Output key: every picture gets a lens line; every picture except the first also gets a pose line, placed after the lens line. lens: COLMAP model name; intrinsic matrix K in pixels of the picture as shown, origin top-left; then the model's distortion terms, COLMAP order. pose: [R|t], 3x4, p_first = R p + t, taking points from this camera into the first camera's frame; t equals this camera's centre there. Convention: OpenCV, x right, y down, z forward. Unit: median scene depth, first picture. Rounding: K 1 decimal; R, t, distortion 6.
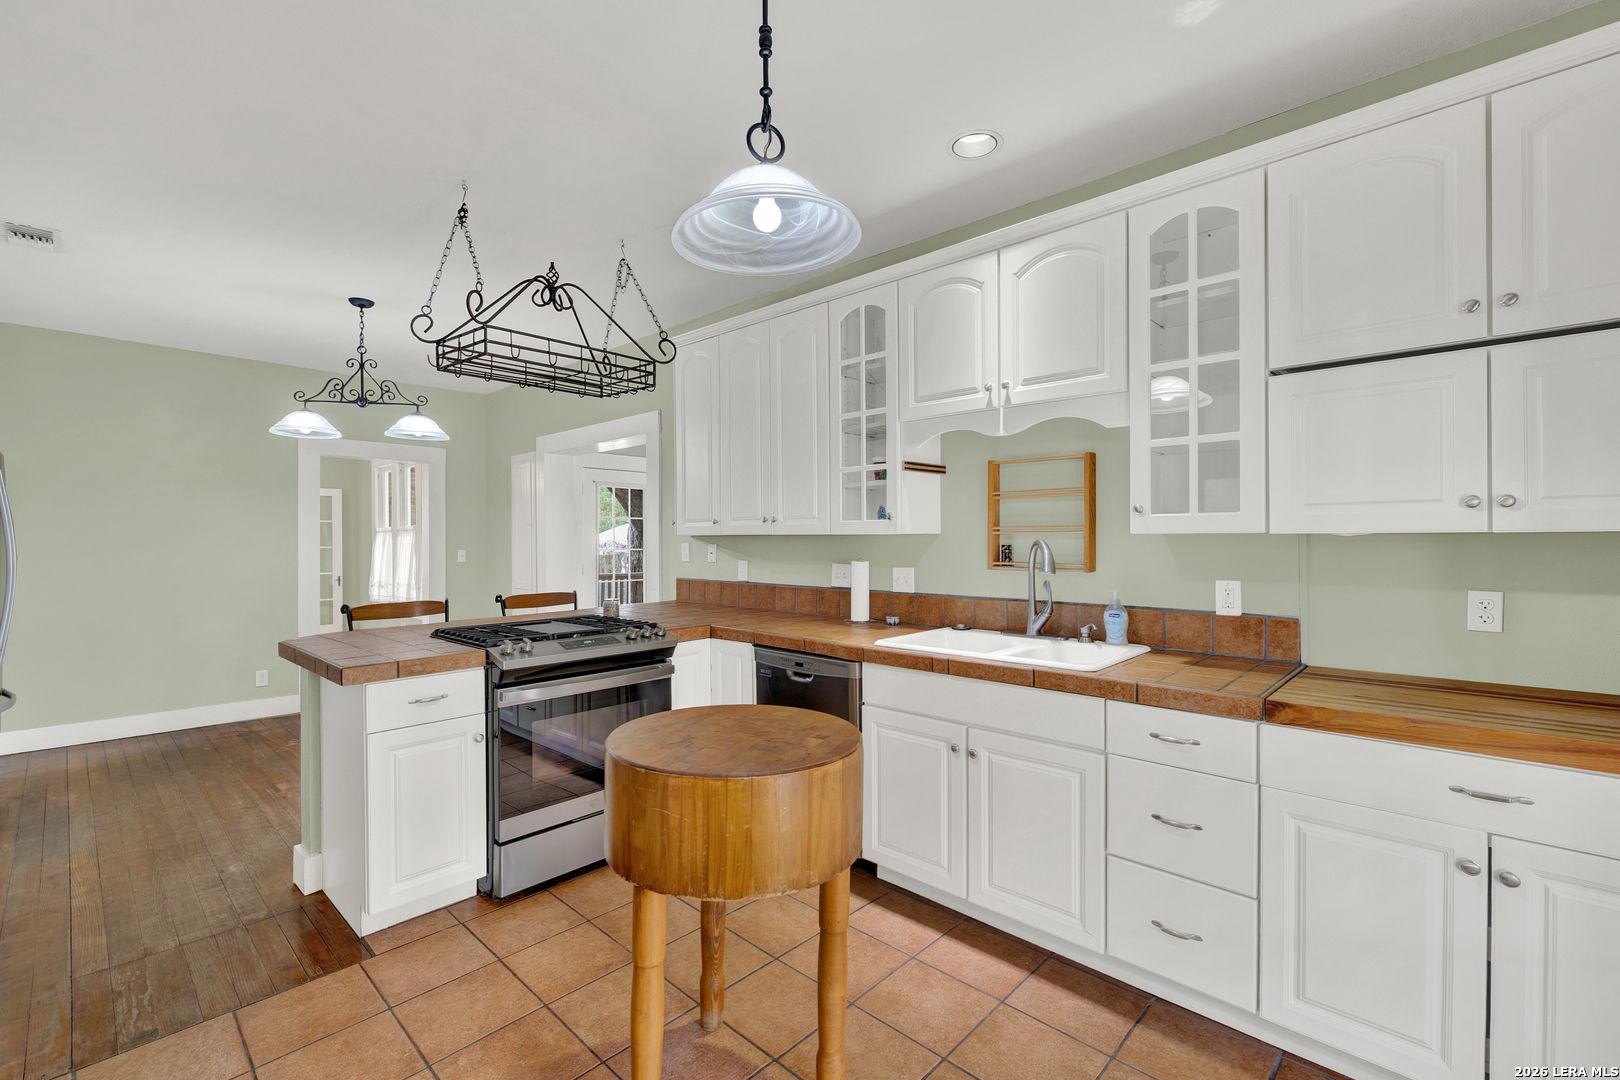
lens RADIAL K [[697.1, 0, 781.9], [0, 697.1, 546.8], [0, 0, 1]] dist [-0.039280, 0.012233]
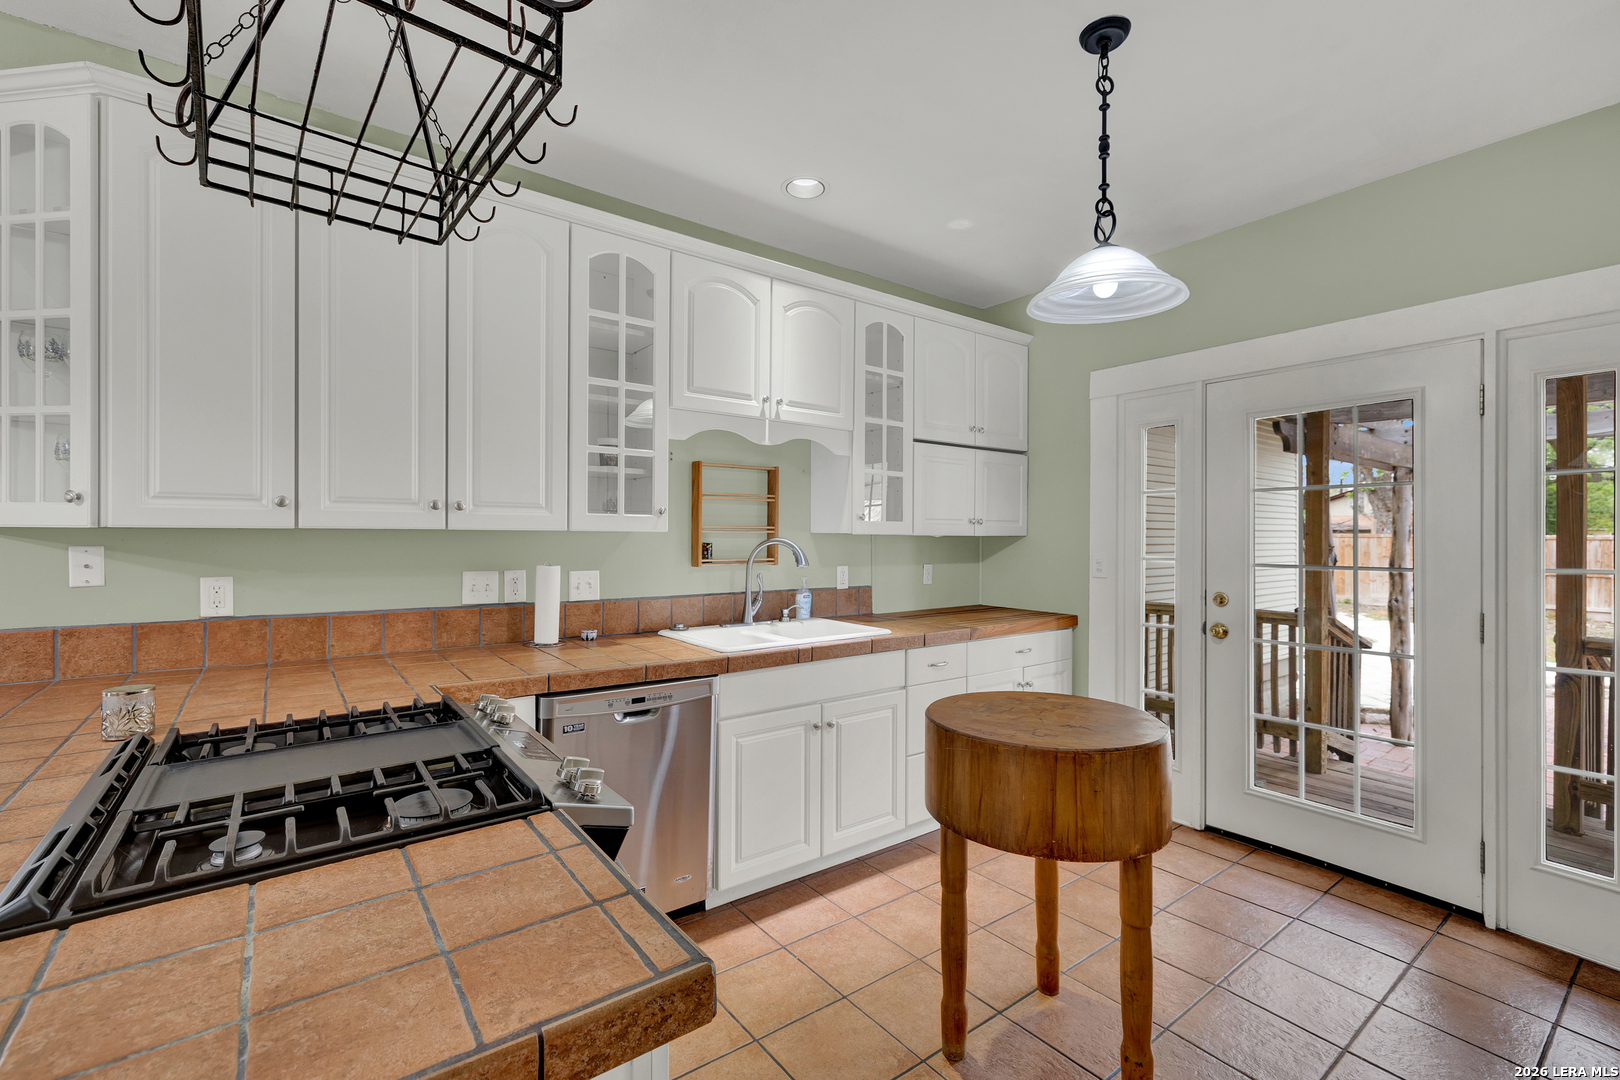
lens RADIAL K [[697.1, 0, 812.6], [0, 697.1, 538.8], [0, 0, 1]] dist [-0.039280, 0.012233]
pose [[0.135260, -0.001468, 0.990809, -0.739593], [0.004676, 0.999989, 0.000843, -0.009662], [-0.990799, 0.004519, 0.135265, 0.738139]]
